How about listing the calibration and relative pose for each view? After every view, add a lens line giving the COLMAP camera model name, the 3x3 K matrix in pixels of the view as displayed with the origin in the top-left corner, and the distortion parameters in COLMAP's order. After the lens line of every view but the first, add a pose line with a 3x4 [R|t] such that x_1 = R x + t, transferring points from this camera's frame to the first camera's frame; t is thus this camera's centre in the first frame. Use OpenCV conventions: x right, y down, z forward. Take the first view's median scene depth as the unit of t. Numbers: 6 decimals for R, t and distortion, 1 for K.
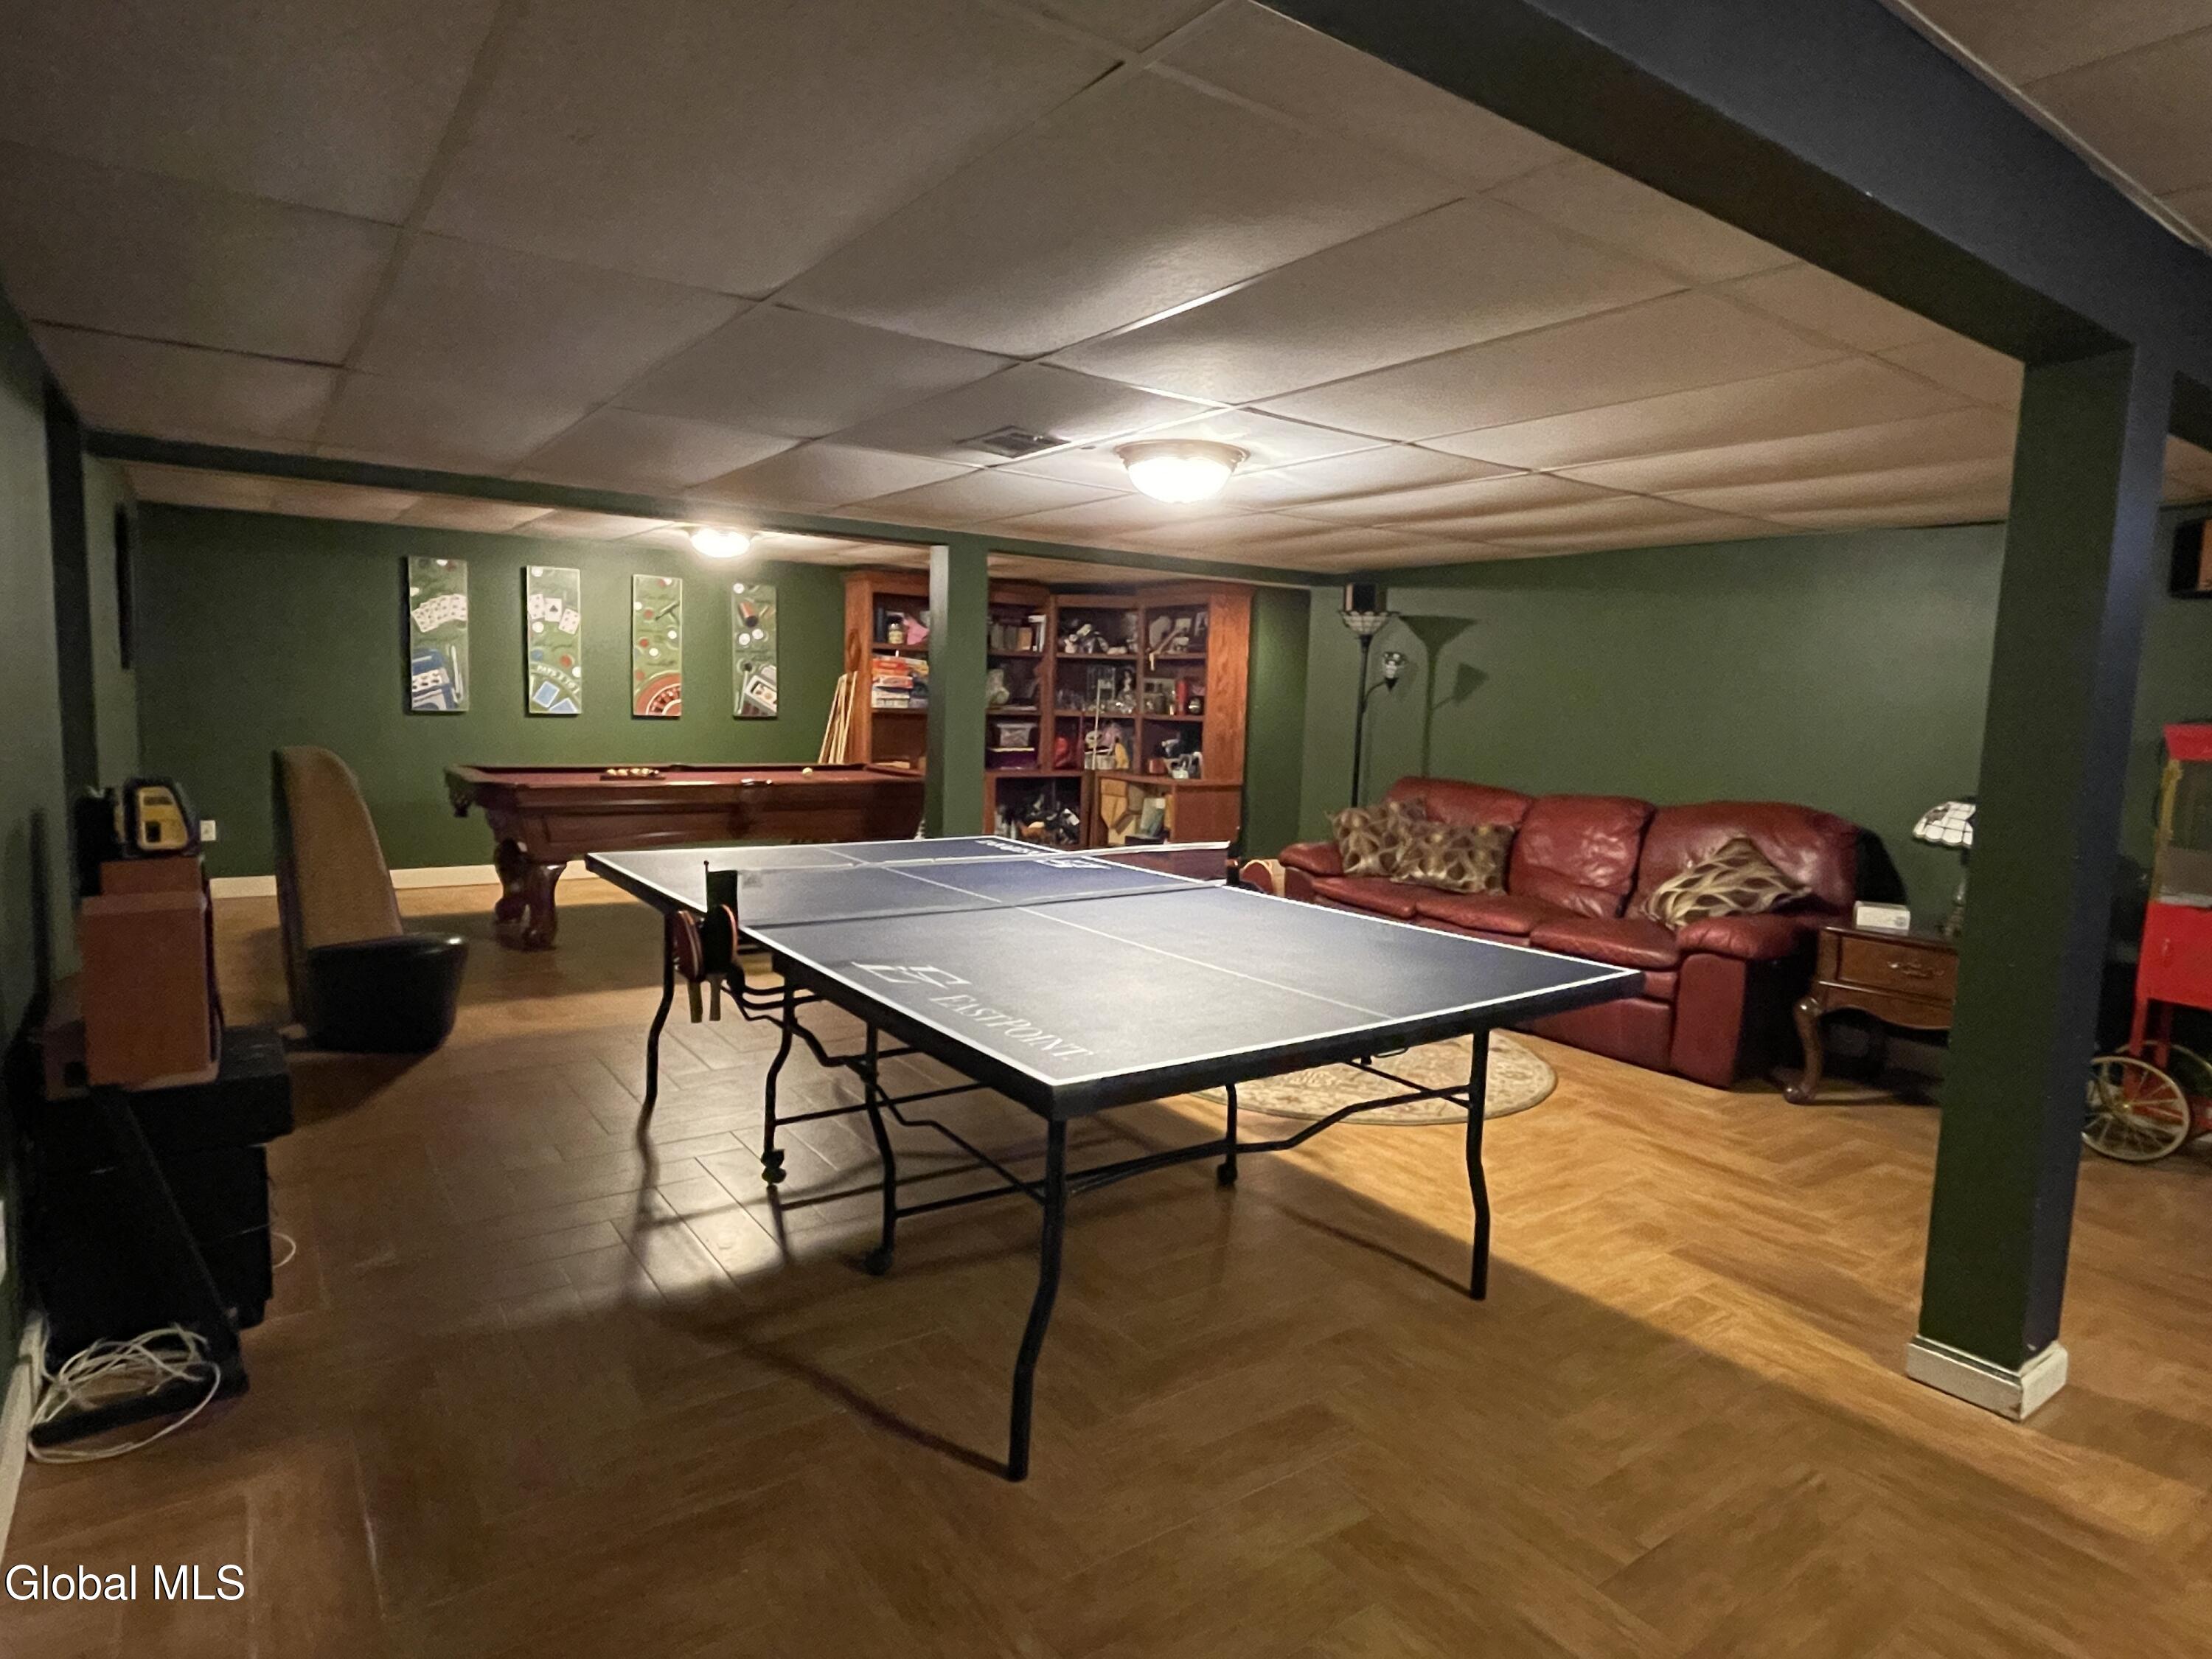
lens RADIAL K [[1242.1, 0, 1111.9], [0, 1242.1, 827.4], [0, 0, 1]] dist [0.003775, -0.000984]
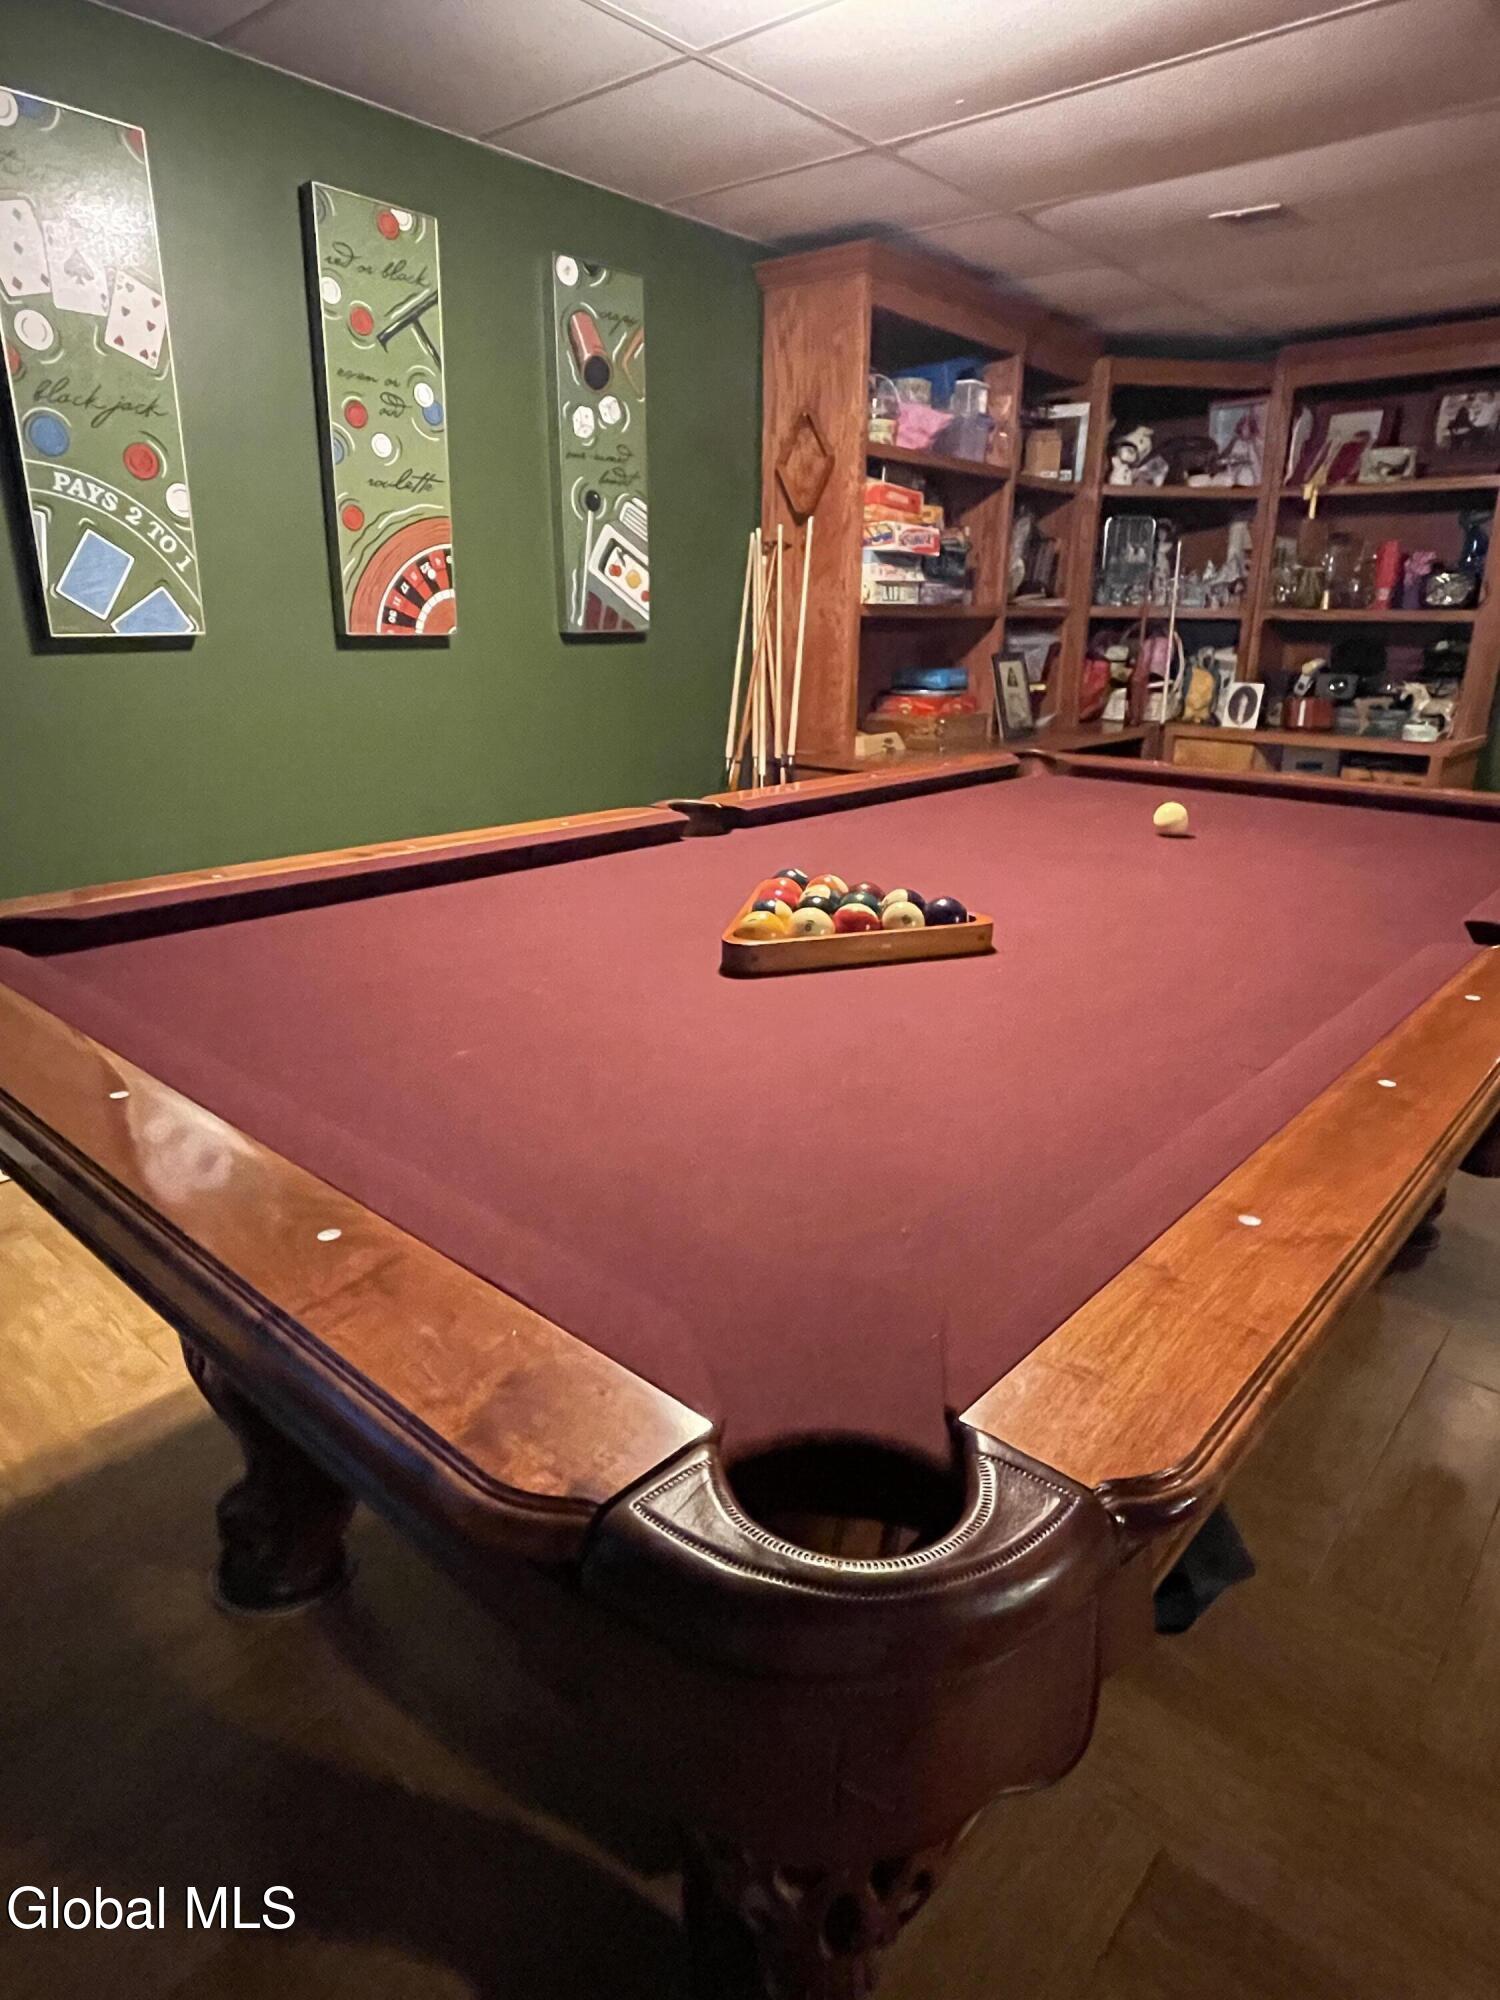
lens RADIAL K [[1167.5, 0, 747.4], [0, 1167.5, 996.8], [0, 0, 1]] dist [-0.015509, 0.004772]
pose [[0.973132, -0.093905, 0.210227, -0.351289], [0.046482, 0.974375, 0.220073, -0.058392], [-0.225506, -0.204389, 0.952561, 0.637945]]
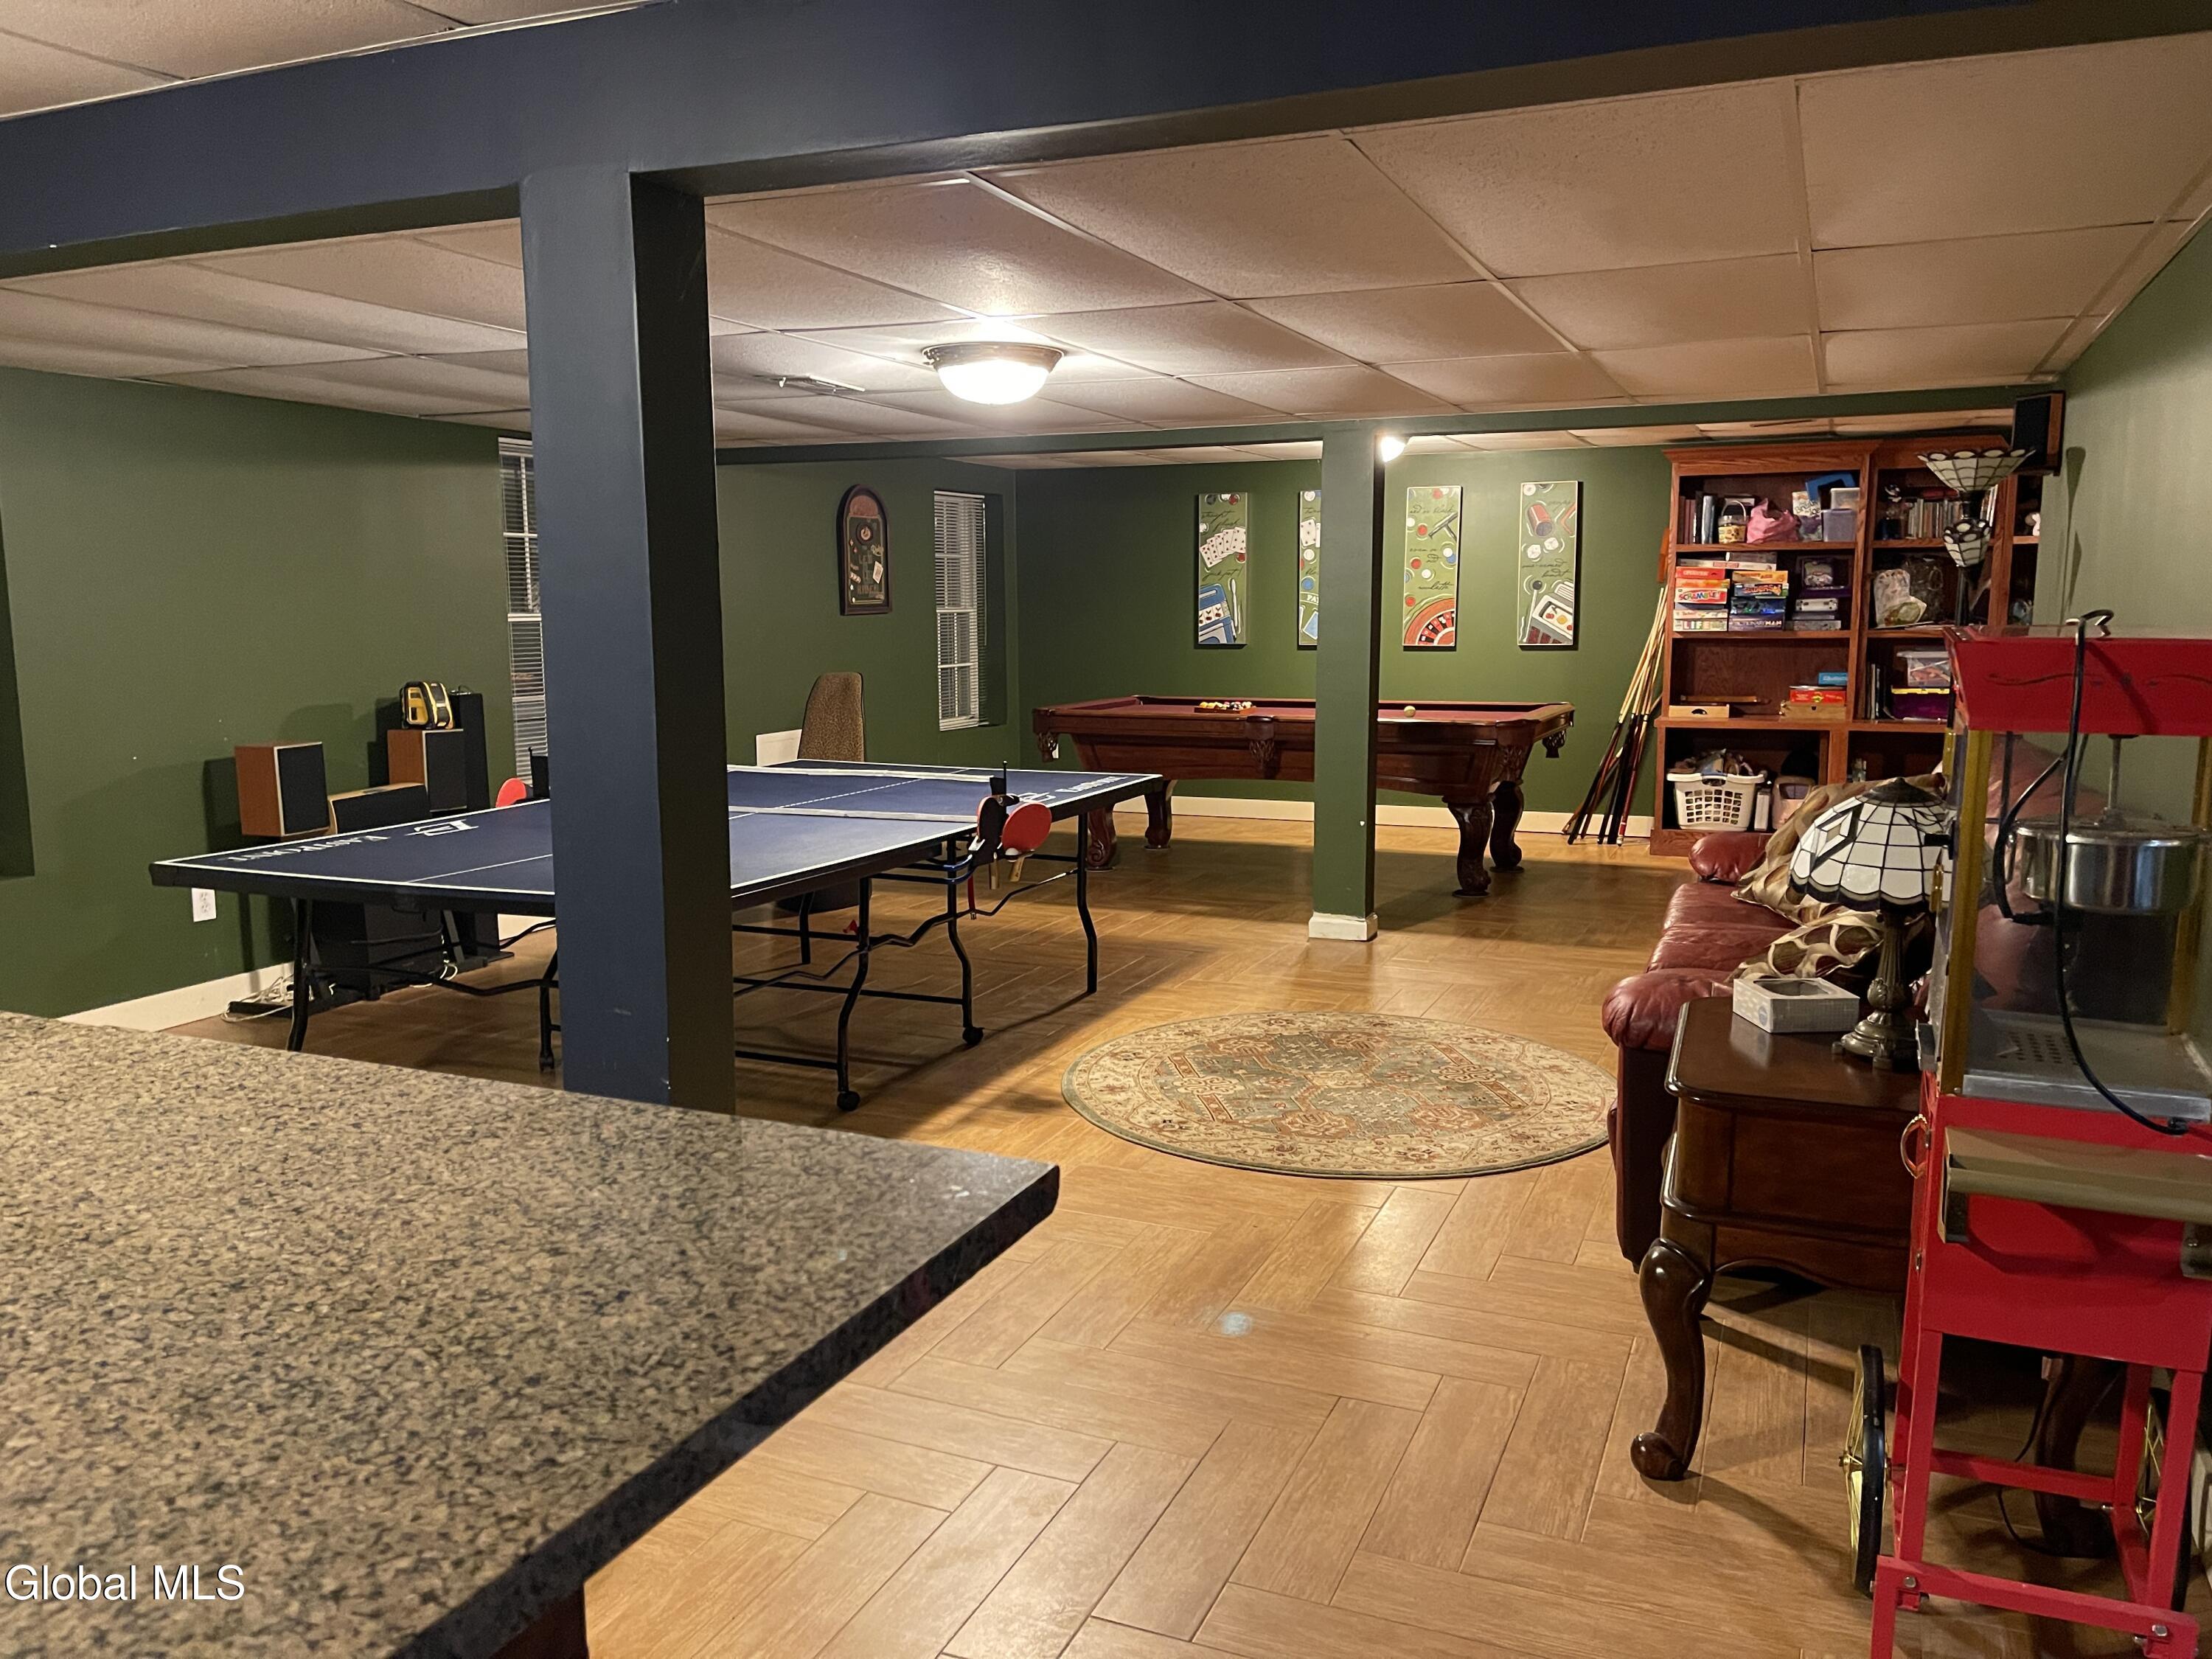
lens RADIAL K [[1678.5, 0, 1113.1], [0, 1678.5, 845.8], [0, 0, 1]] dist [0.033374, -0.008216]
pose [[0.514199, 0.088476, -0.853095, 0.546424], [-0.068625, 0.995720, 0.061904, -0.008026], [0.854921, 0.026712, 0.518070, 0.200587]]
